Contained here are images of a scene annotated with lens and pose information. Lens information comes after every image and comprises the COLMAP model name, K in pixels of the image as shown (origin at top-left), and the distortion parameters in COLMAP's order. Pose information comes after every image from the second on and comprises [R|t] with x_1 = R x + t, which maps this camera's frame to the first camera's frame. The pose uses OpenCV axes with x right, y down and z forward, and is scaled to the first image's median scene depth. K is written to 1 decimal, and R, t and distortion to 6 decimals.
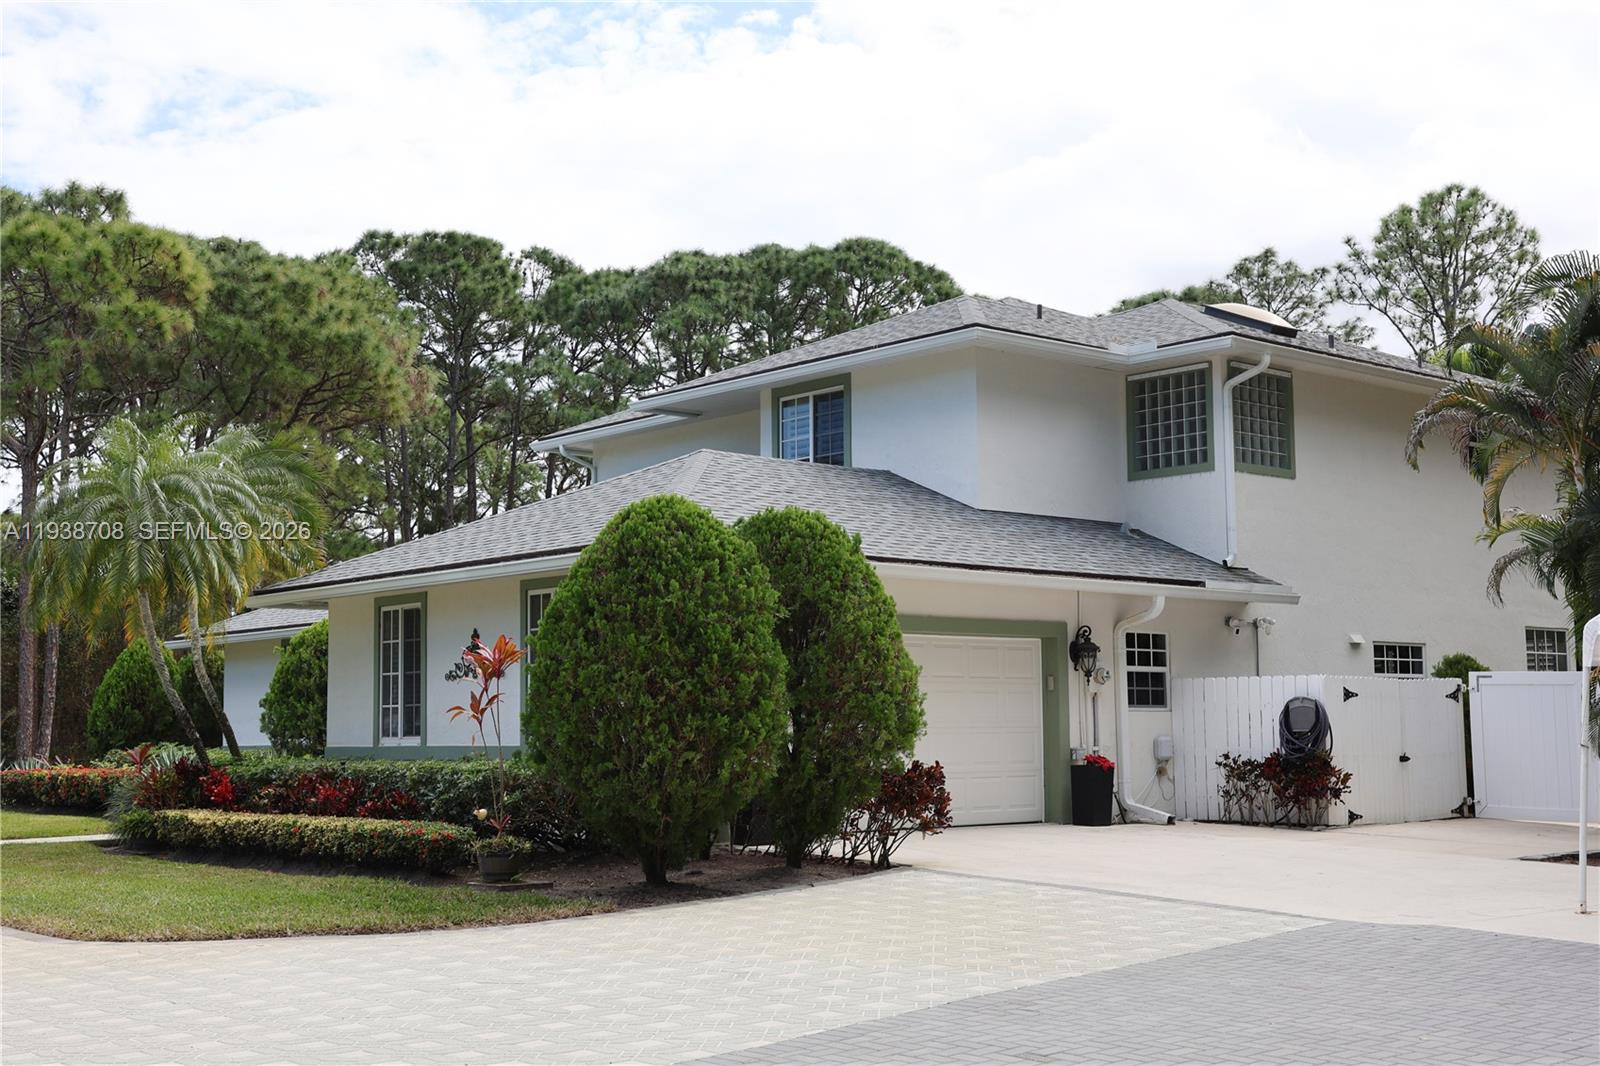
lens RADIAL K [[2013.4, 0, 800.0], [0, 2013.4, 533.0], [0, 0, 1]] dist [-0.001894, 0.004884]
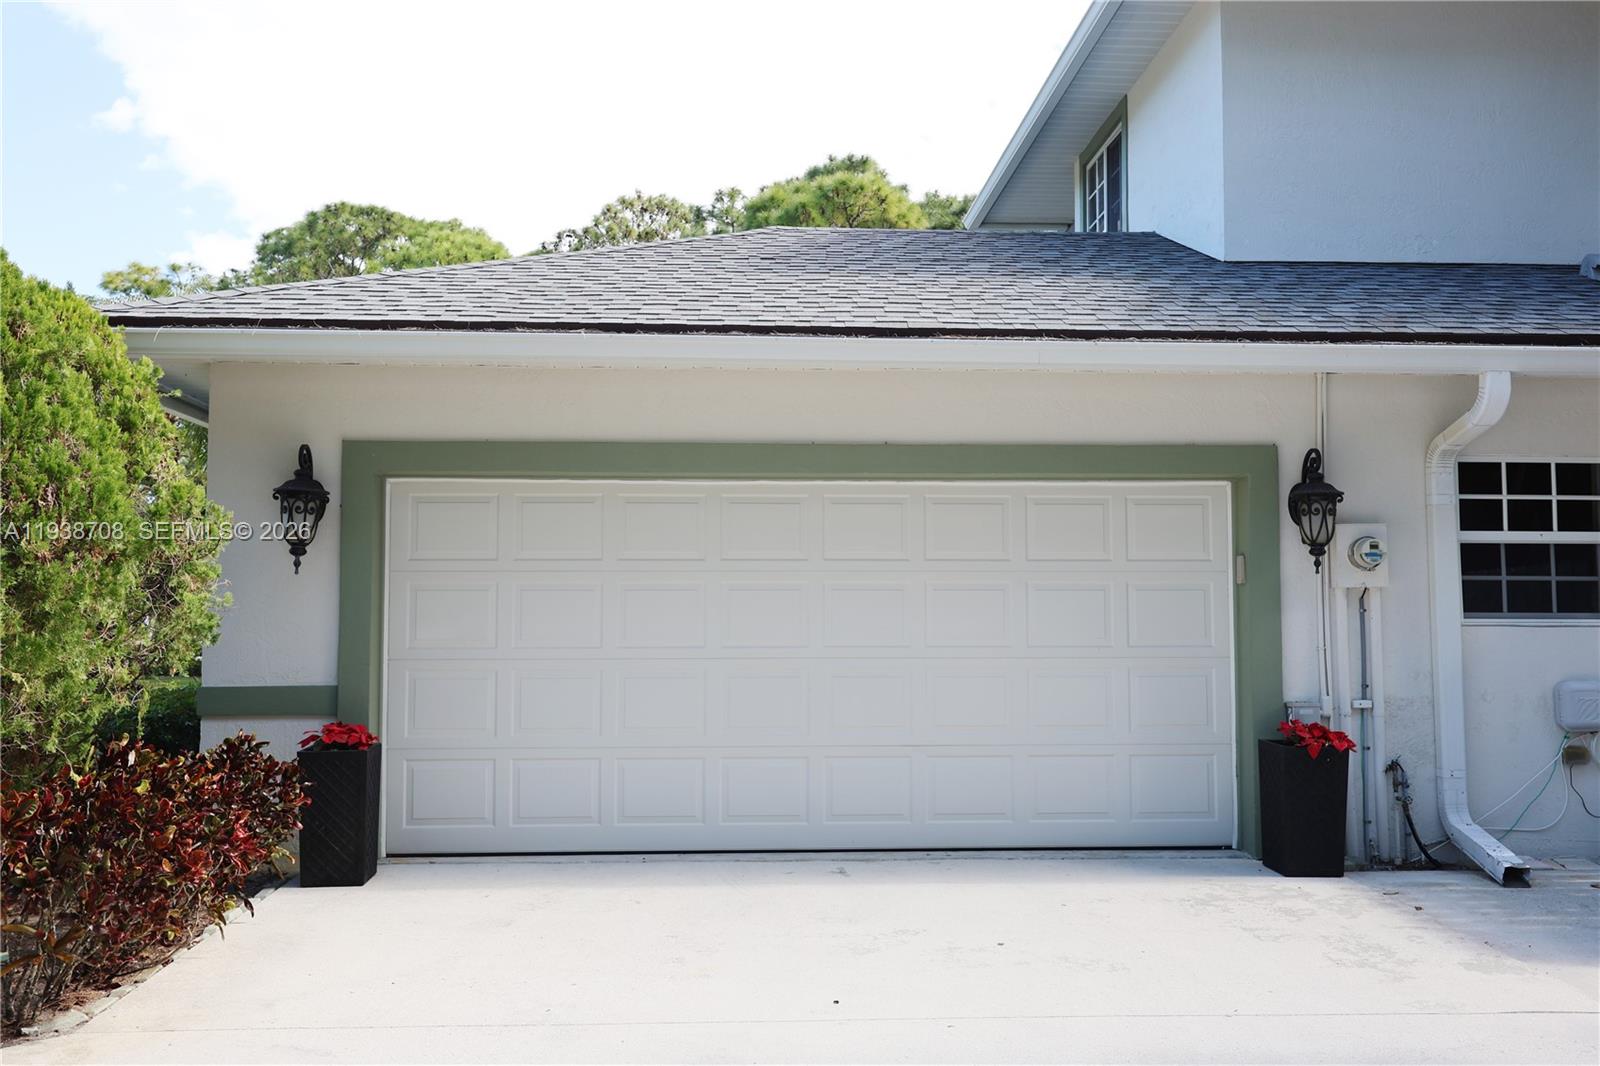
lens RADIAL K [[1422.2, 0, 800.0], [0, 1422.2, 533.0], [0, 0, 1]] dist [0.006921, 0.004767]
pose [[0.776265, -0.032307, -0.629578, 0.259999], [0.056626, 0.998222, 0.018595, 0.052879], [0.627858, -0.050086, 0.776714, 0.660045]]
